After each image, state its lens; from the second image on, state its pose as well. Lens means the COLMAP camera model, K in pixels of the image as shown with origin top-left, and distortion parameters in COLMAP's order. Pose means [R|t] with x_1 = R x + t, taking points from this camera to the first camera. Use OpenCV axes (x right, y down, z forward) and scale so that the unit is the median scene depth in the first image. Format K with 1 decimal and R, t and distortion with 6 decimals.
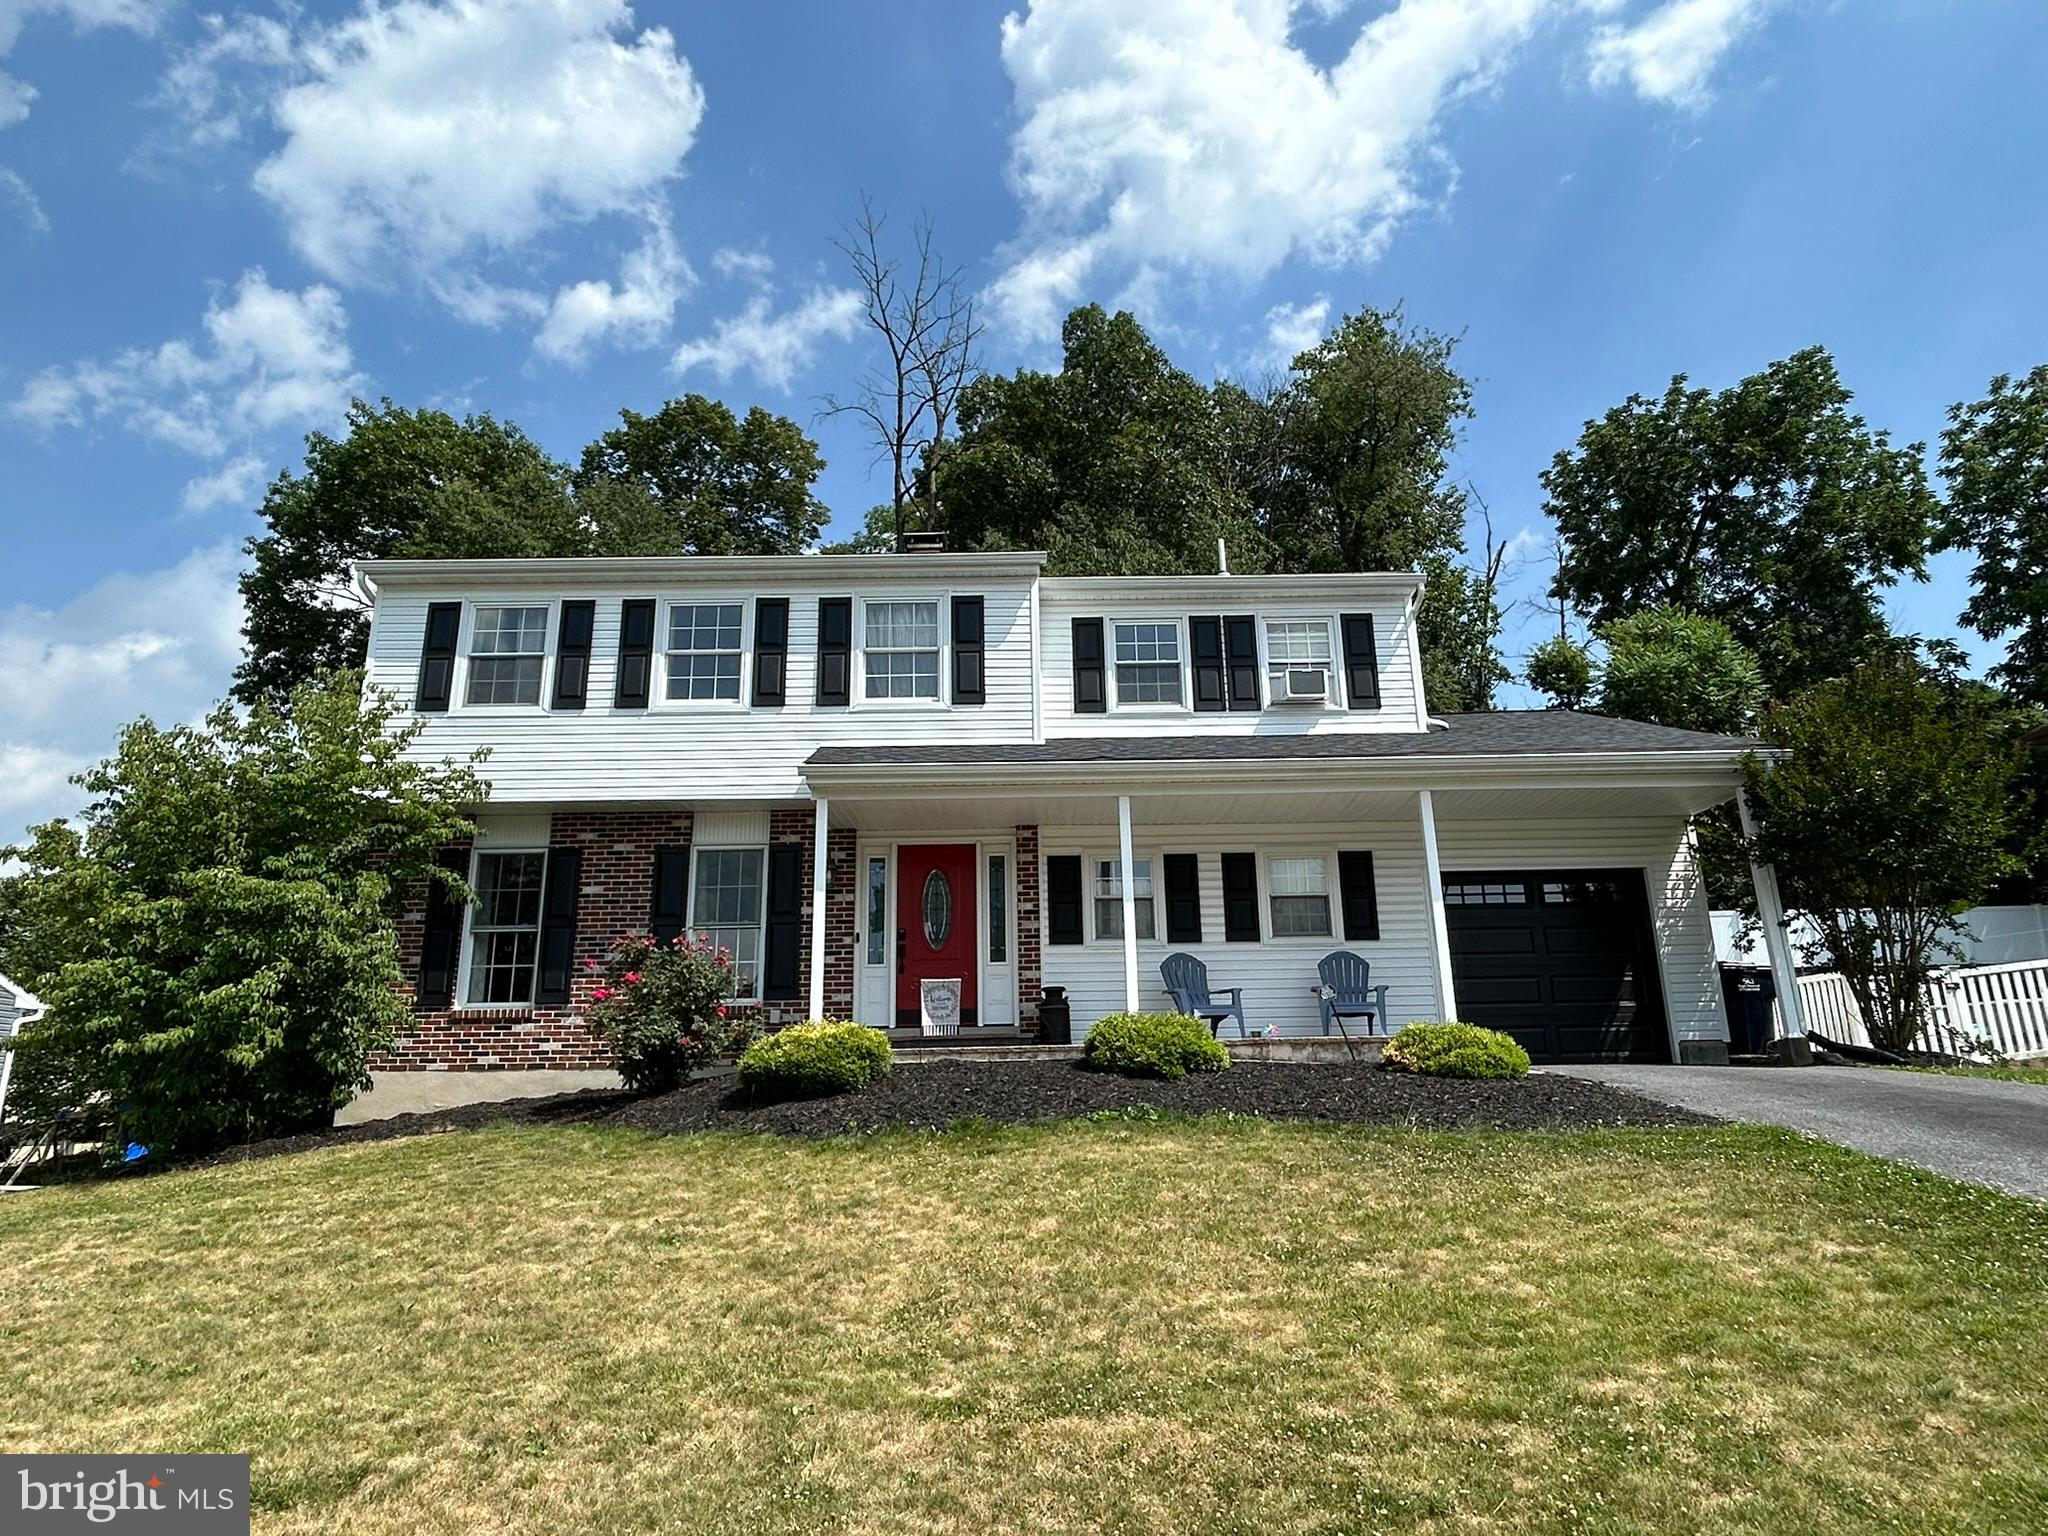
lens RADIAL K [[1242.9, 0, 1014.5], [0, 1242.9, 759.5], [0, 0, 1]] dist [0.000869, -0.009715]
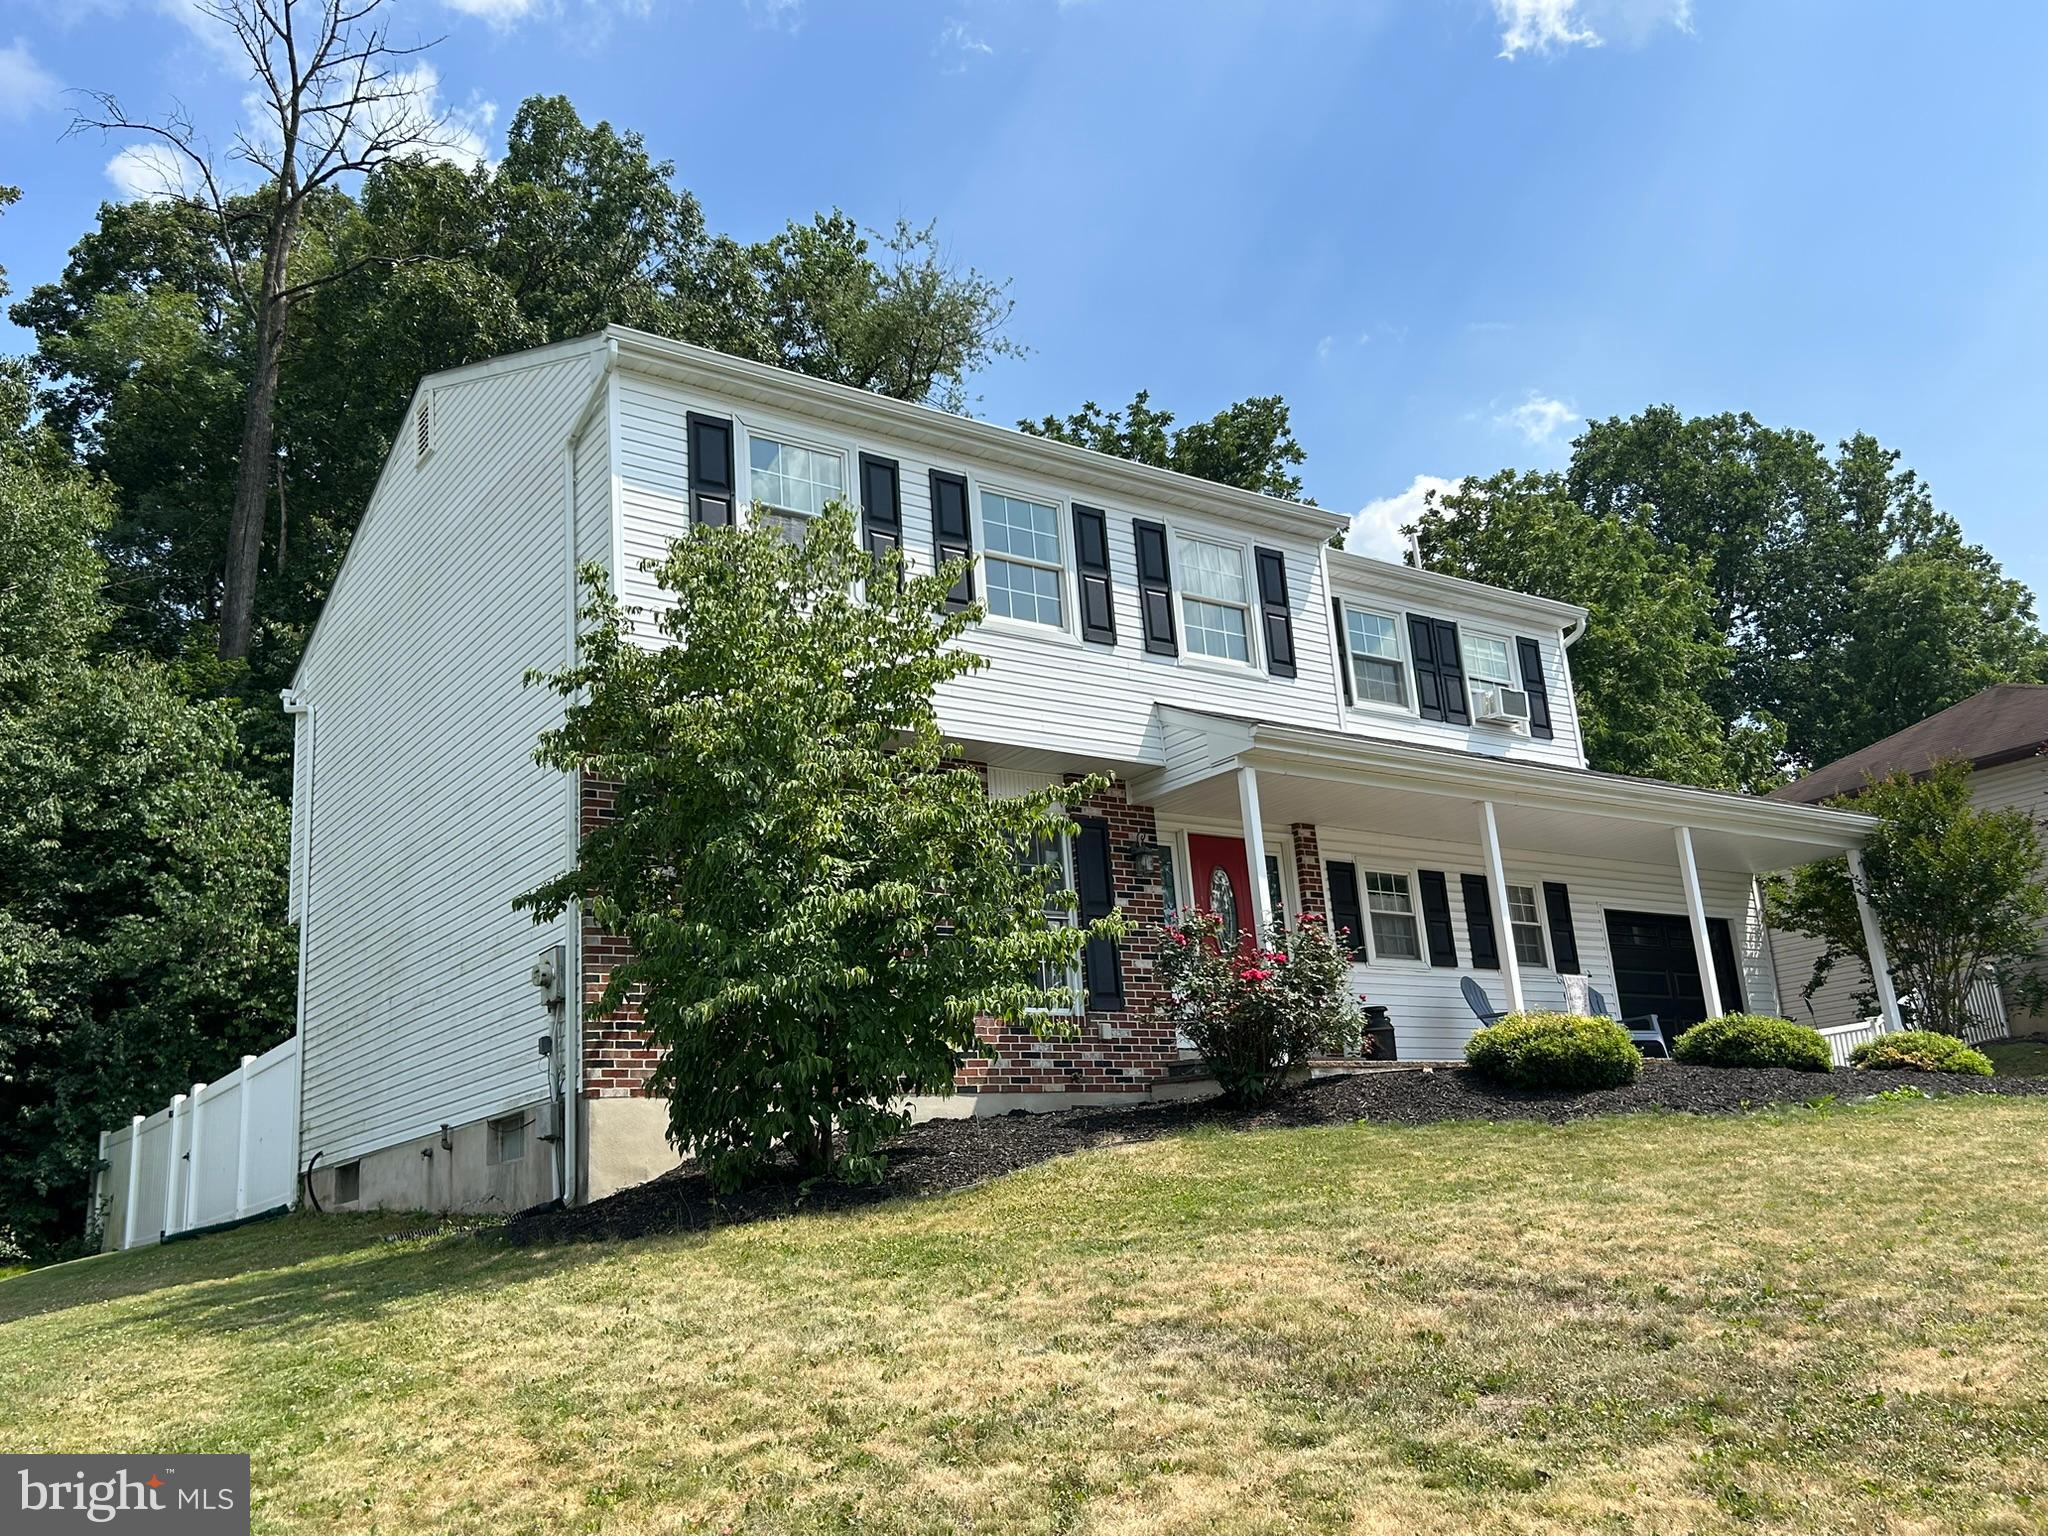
lens RADIAL K [[1771.5, 0, 1016.8], [0, 1771.5, 762.8], [0, 0, 1]] dist [0.067851, -0.034877]
pose [[0.814669, 0.115448, 0.568318, -0.876316], [-0.102846, 0.993212, -0.054334, 0.100357], [-0.570734, -0.014185, 0.821013, 0.099820]]
